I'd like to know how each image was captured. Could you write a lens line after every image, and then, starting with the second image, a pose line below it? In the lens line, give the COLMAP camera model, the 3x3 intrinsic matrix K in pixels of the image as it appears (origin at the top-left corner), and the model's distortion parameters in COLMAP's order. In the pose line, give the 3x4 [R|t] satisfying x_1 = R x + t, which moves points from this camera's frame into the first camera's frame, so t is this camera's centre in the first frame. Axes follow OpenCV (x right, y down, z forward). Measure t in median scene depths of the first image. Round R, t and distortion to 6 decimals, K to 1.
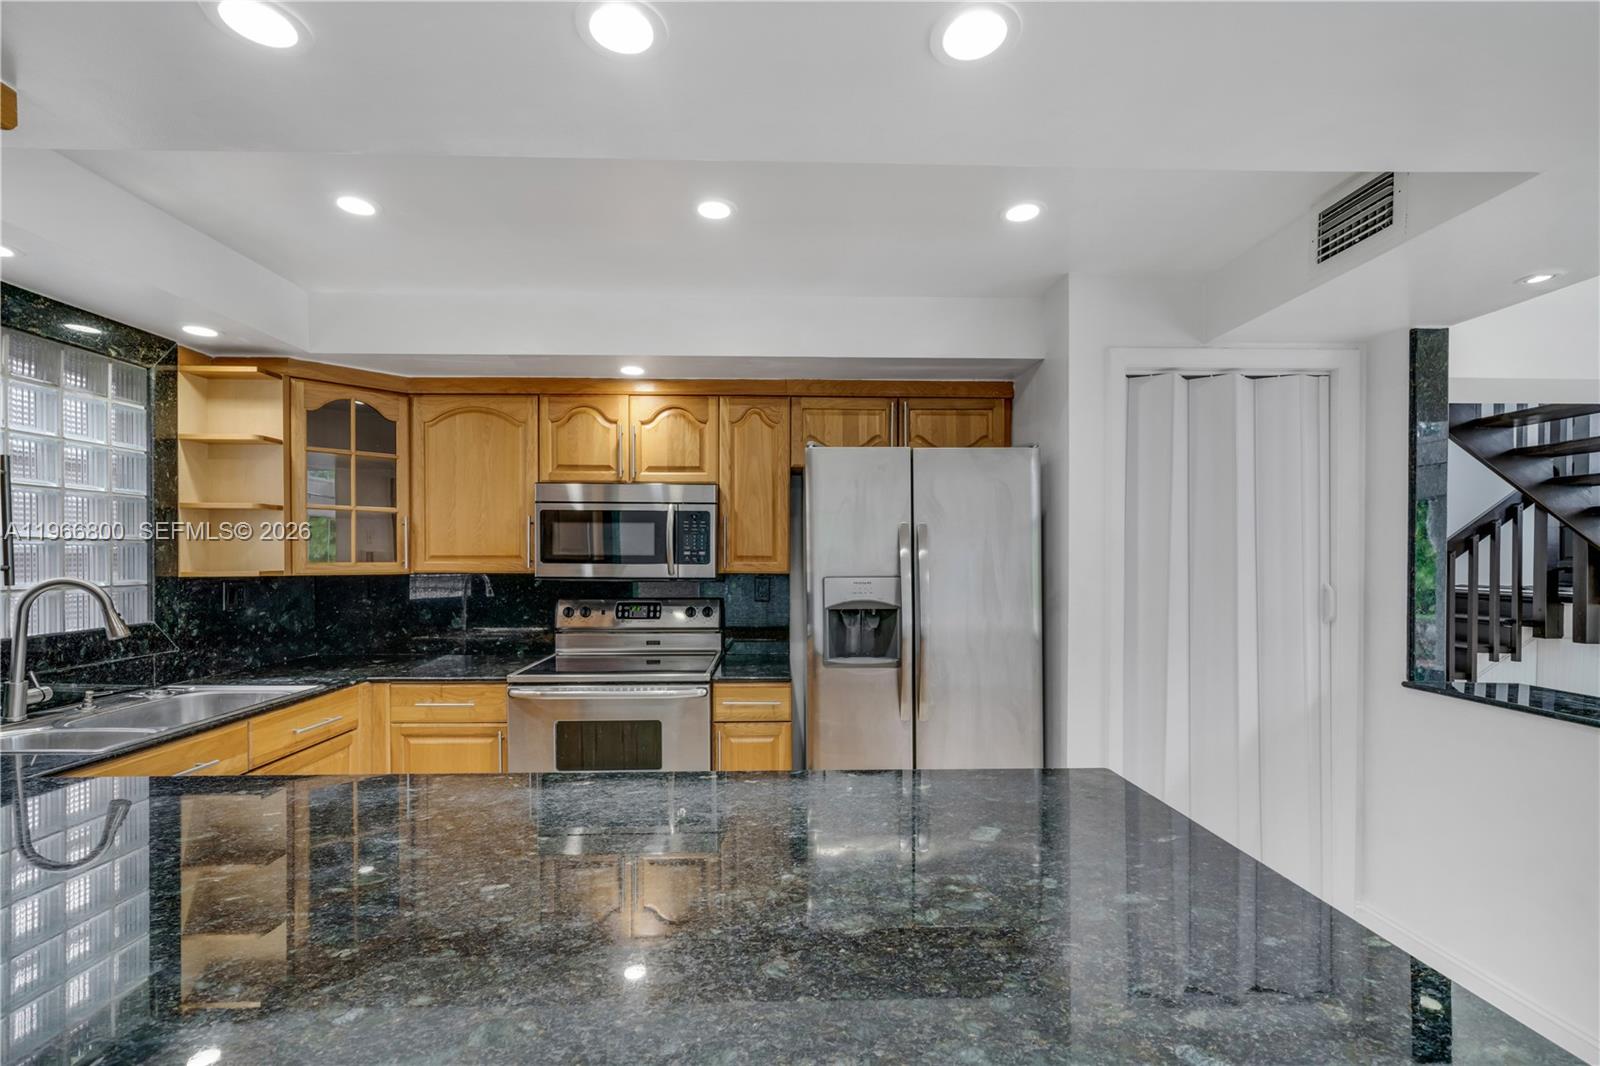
lens RADIAL K [[709.0, 0, 797.9], [0, 709.0, 562.2], [0, 0, 1]] dist [0.000642, 0.000233]
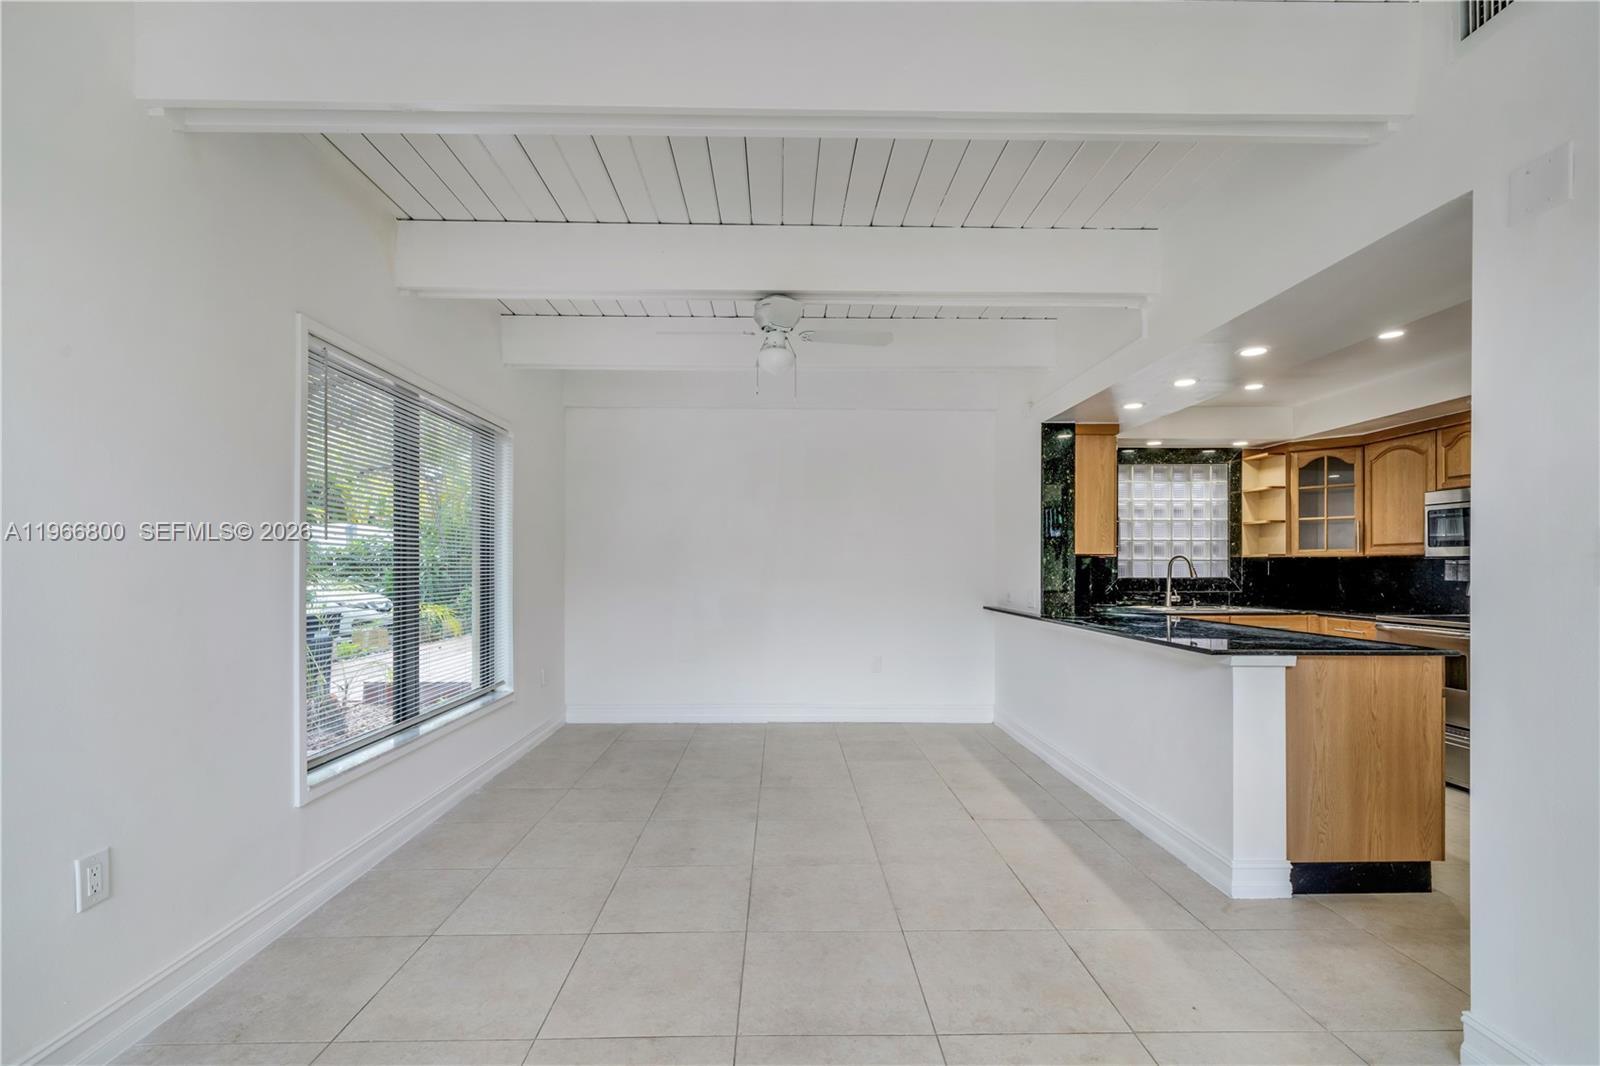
lens RADIAL K [[709.0, 0, 797.9], [0, 709.0, 562.2], [0, 0, 1]] dist [0.000642, 0.000233]
pose [[-0.007898, -0.004904, -0.999957, 1.212487], [-0.007645, 0.999959, -0.004844, 0.053807], [0.999940, 0.007607, -0.007935, -0.304988]]
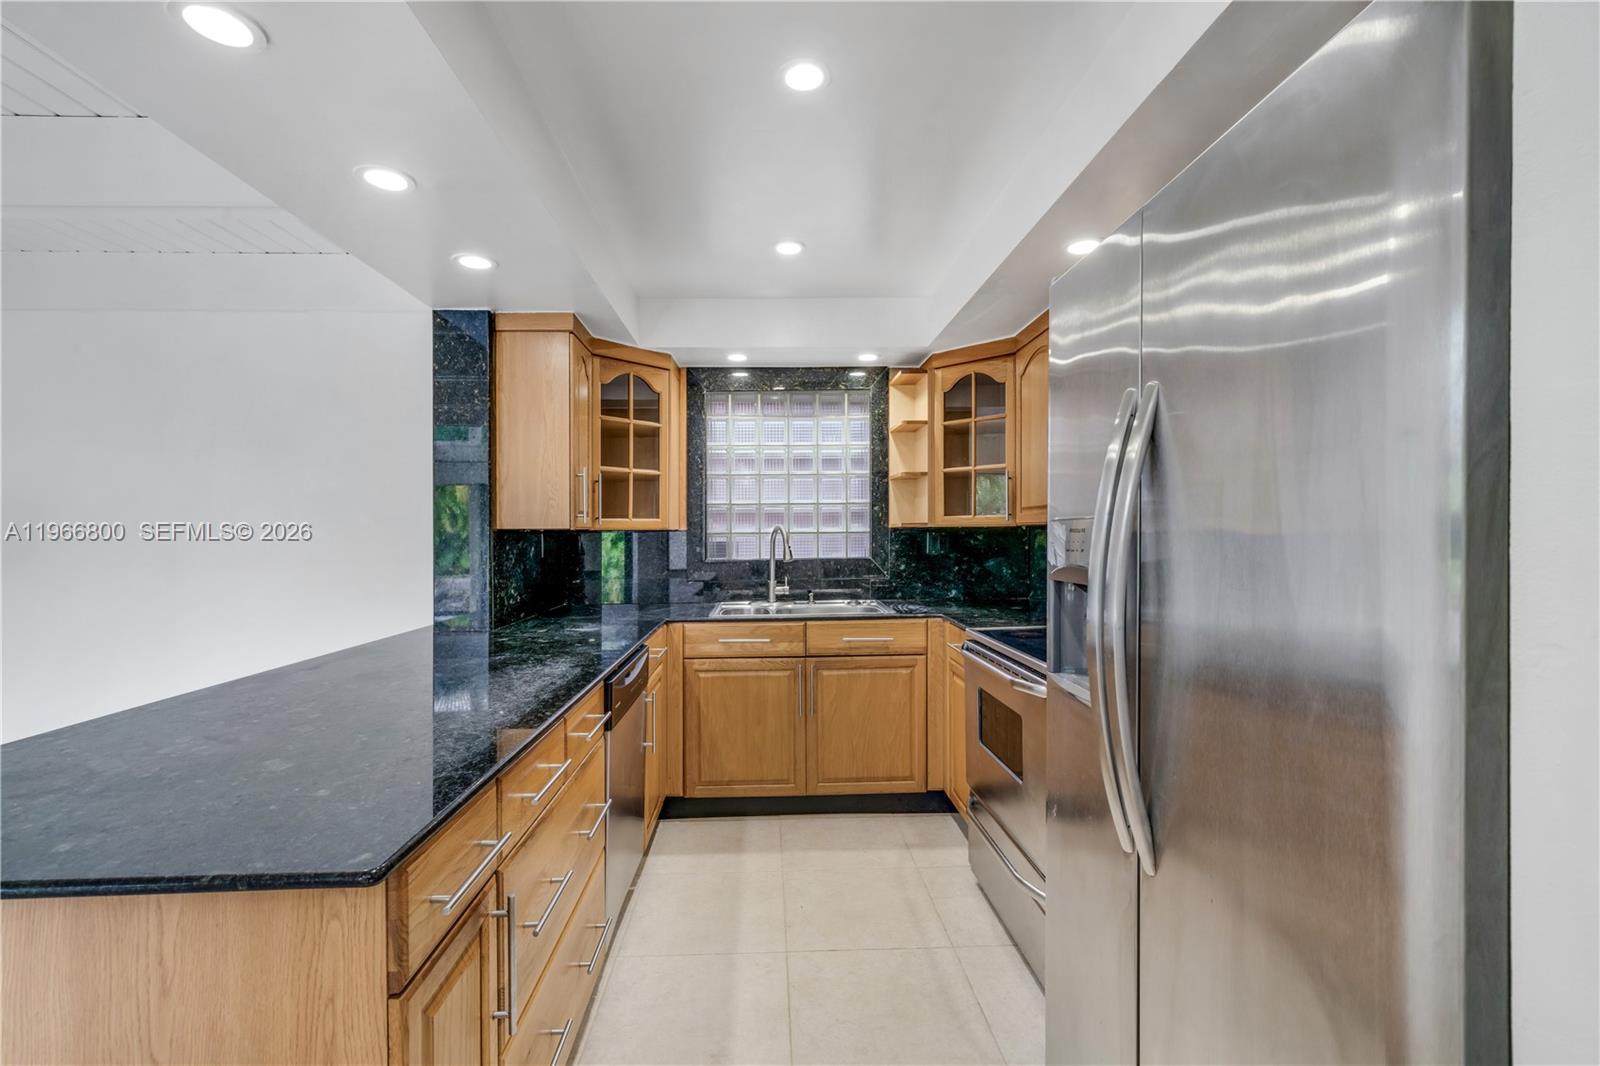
lens RADIAL K [[707.6, 0, 791.4], [0, 707.6, 539.6], [0, 0, 1]] dist [0.003190, 0.000563]
pose [[0.009036, 0.012366, -0.999883, 0.549978], [0.001793, 0.999922, 0.012383, 0.025769], [0.999958, -0.001905, 0.009013, 0.749337]]
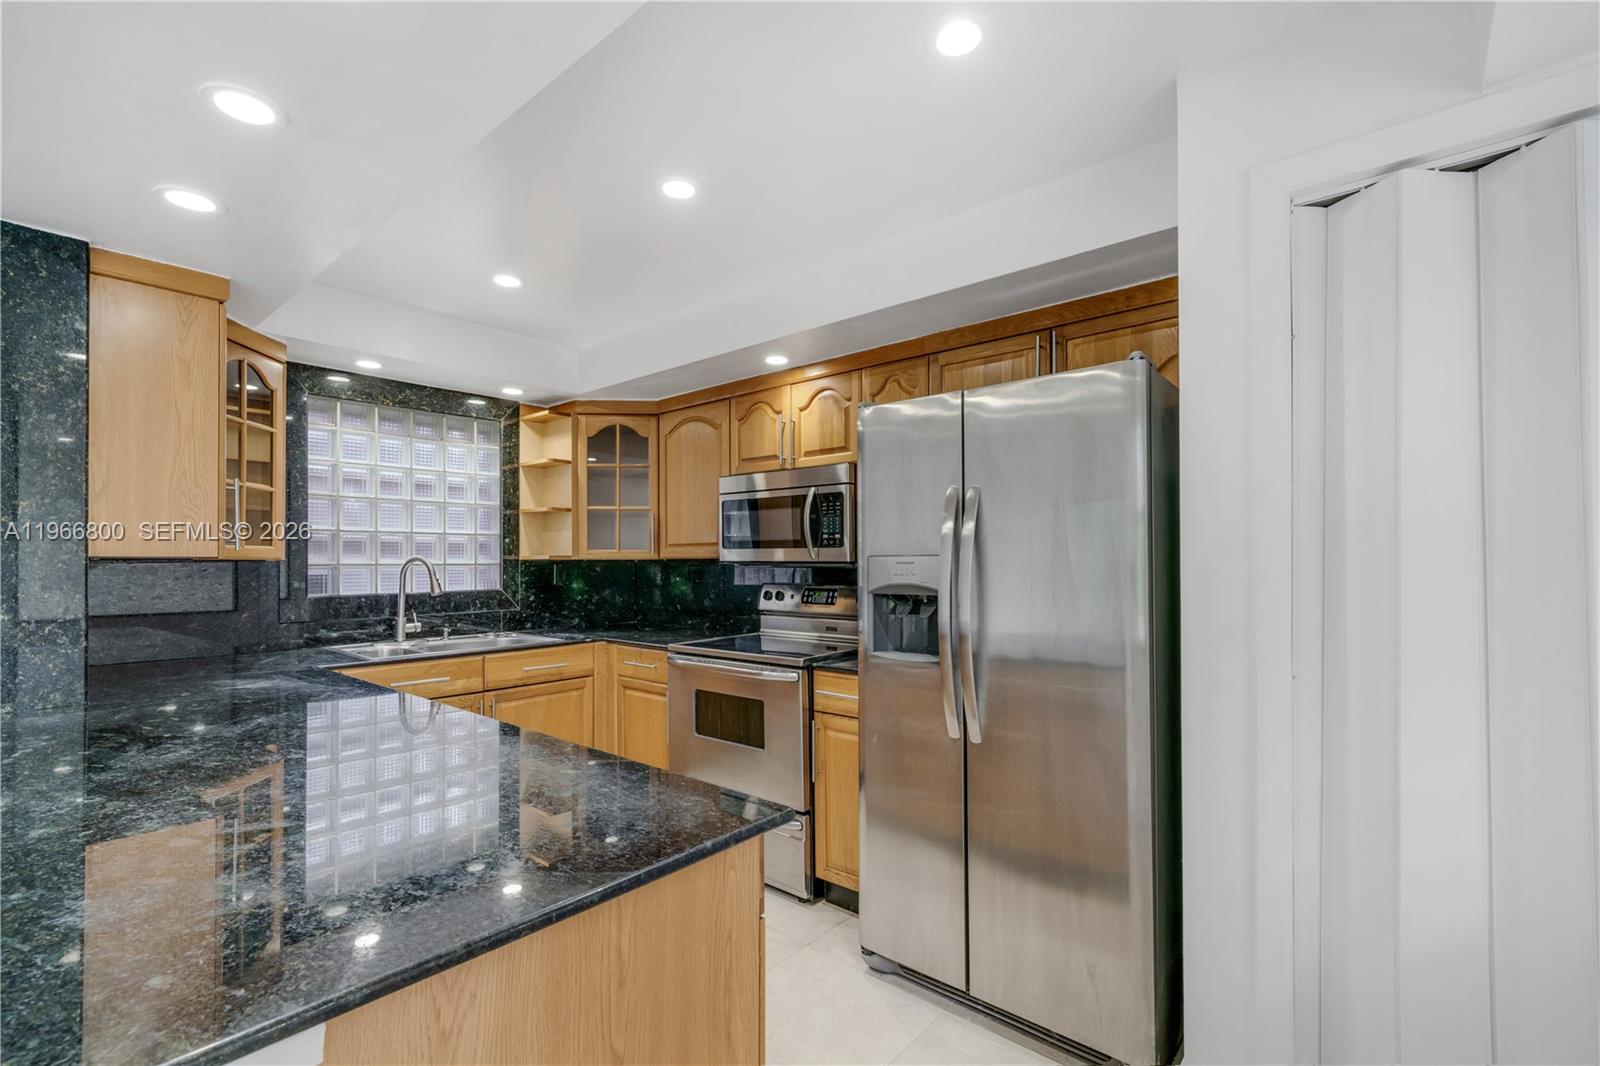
lens RADIAL K [[709.0, 0, 797.9], [0, 709.0, 562.2], [0, 0, 1]] dist [0.000642, 0.000233]
pose [[0.739568, -0.001815, -0.673079, 0.525325], [-0.002082, 0.999985, -0.004984, 0.030621], [0.673078, 0.005087, 0.739554, 0.283110]]
